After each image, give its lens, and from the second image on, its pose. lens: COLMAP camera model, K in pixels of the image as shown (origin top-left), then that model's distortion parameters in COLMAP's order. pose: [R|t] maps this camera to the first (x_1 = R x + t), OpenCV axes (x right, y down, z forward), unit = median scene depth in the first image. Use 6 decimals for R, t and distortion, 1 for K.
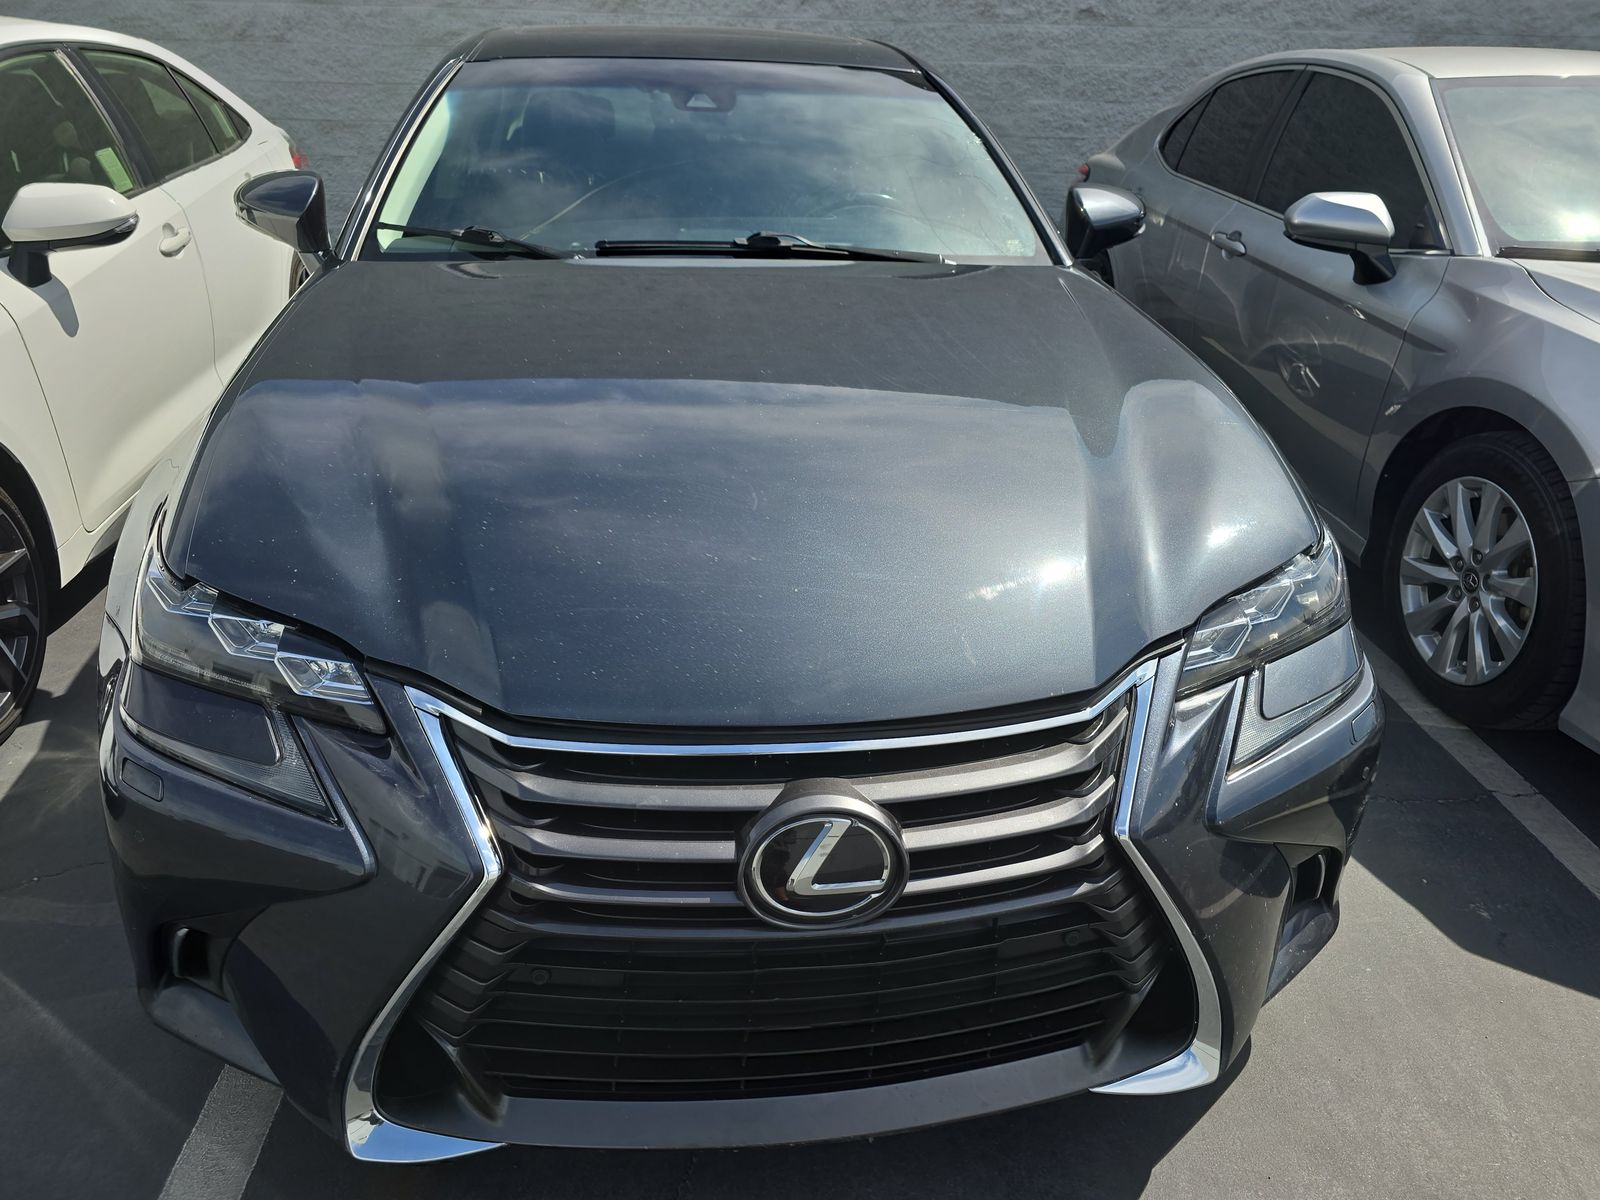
lens RADIAL K [[1085.1, 0, 799.7], [0, 1085.1, 569.1], [0, 0, 1]] dist [0.025550, -0.023534]
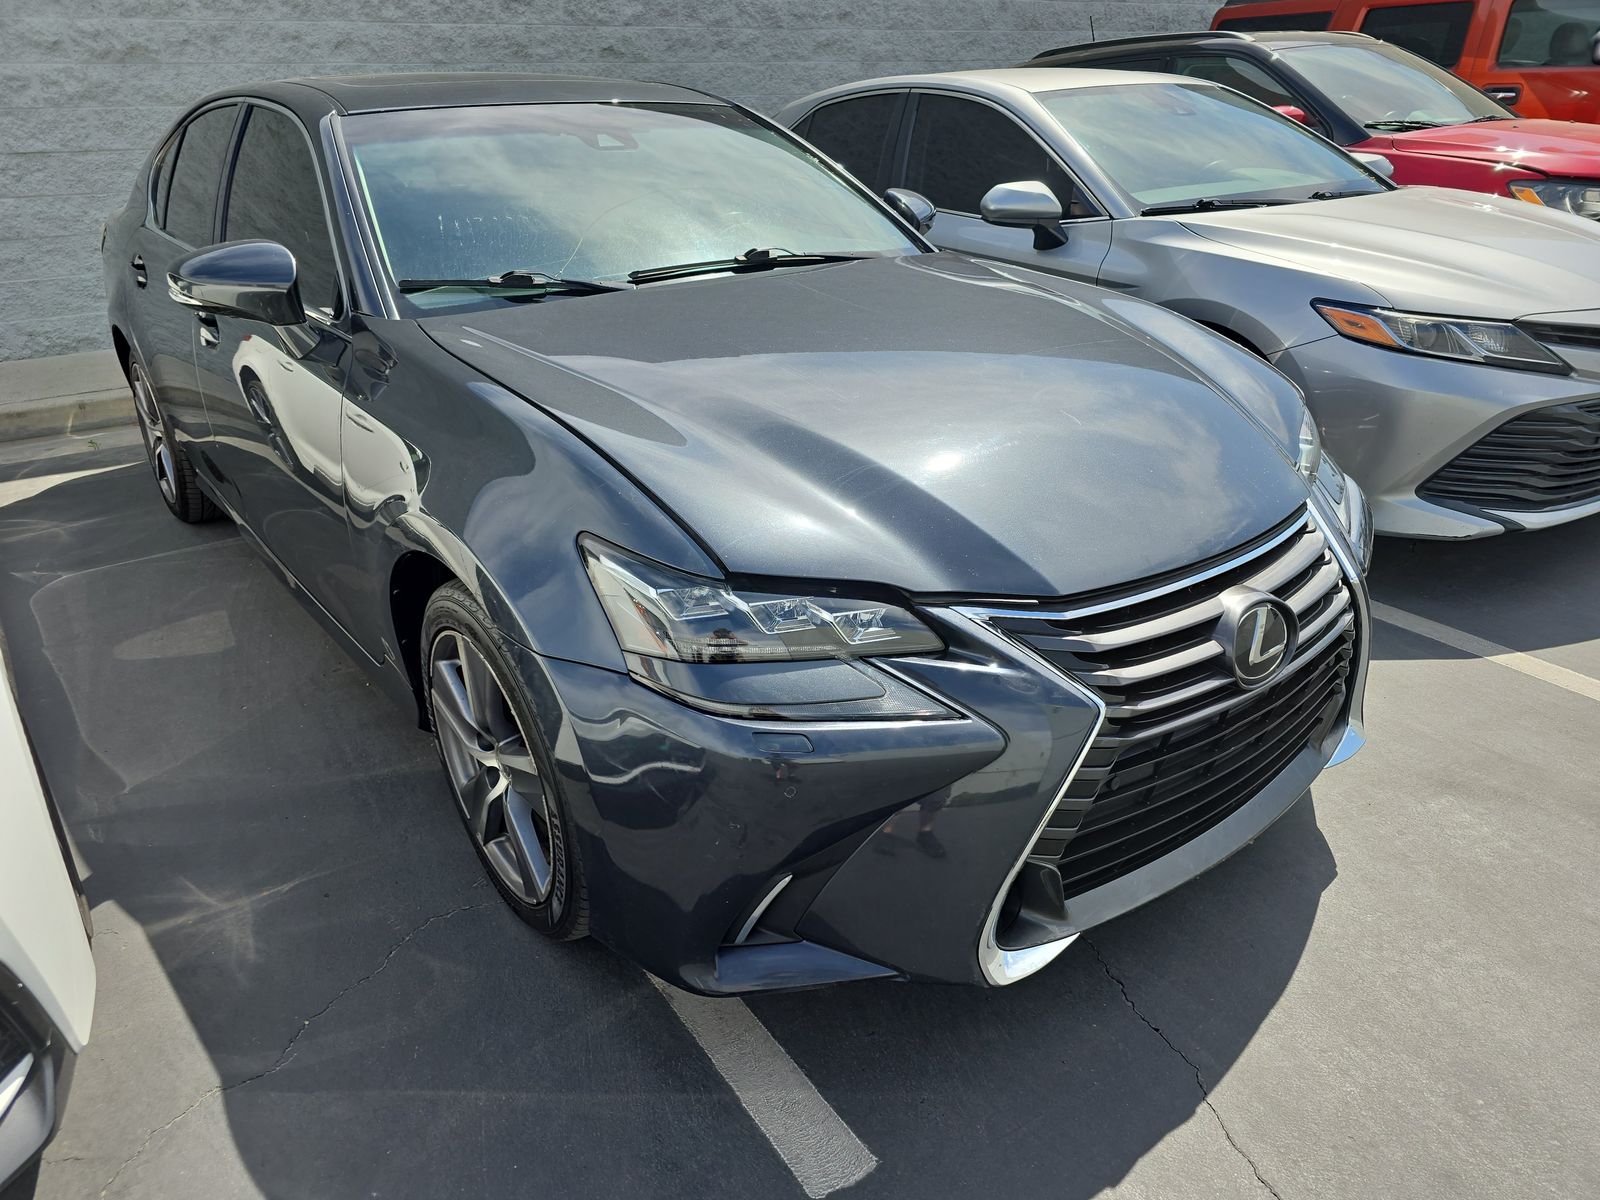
lens RADIAL K [[1066.8, 0, 758.3], [0, 1066.8, 600.1], [0, 0, 1]] dist [0.030570, -0.029538]
pose [[0.863483, -0.249437, 0.438382, -0.216882], [0.248549, 0.966728, 0.060494, -0.005882], [-0.438886, 0.056724, 0.896751, 0.001334]]
